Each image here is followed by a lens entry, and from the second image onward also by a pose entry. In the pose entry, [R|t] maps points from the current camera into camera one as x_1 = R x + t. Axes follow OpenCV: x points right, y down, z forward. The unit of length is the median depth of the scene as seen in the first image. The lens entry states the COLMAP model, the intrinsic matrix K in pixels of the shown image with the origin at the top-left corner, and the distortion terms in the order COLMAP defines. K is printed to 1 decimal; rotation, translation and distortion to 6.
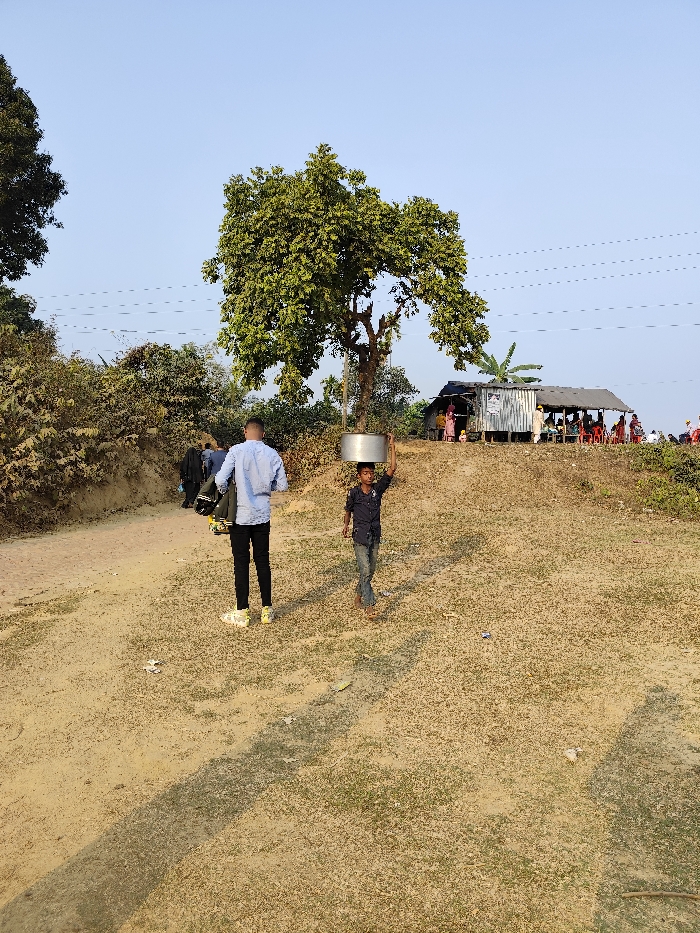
lens RADIAL K [[635.5, 0, 356.8], [0, 635.5, 467.7], [0, 0, 1]] dist [0.060693, -0.070020]
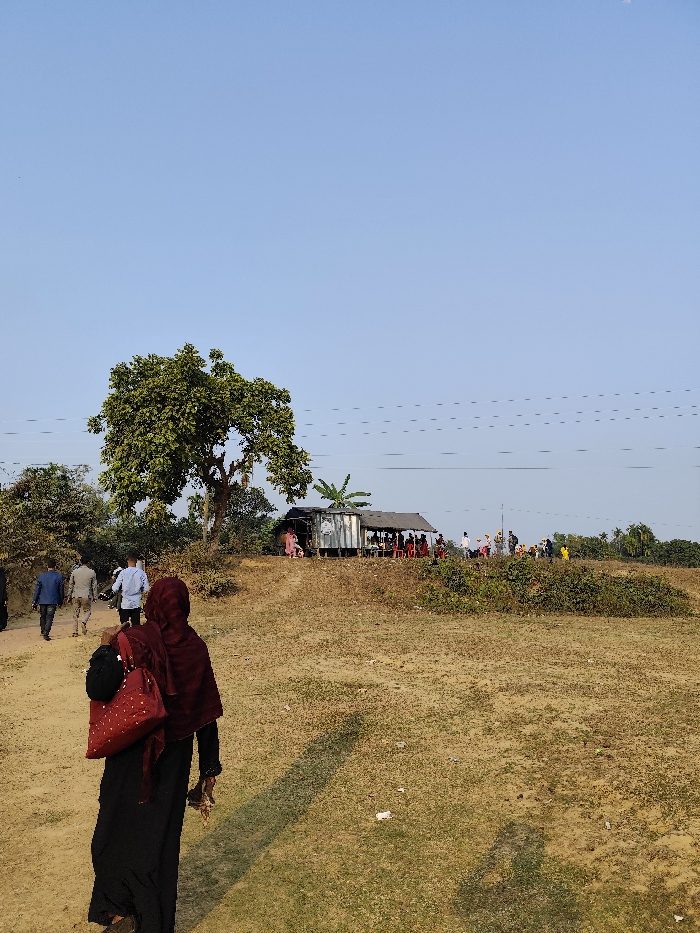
lens RADIAL K [[635.5, 0, 356.8], [0, 635.5, 467.7], [0, 0, 1]] dist [0.060693, -0.070020]
pose [[0.980157, 0.023328, 0.196848, 0.034120], [0.010851, 0.985248, -0.170789, 0.001103], [-0.197928, 0.169536, 0.965444, -0.318997]]
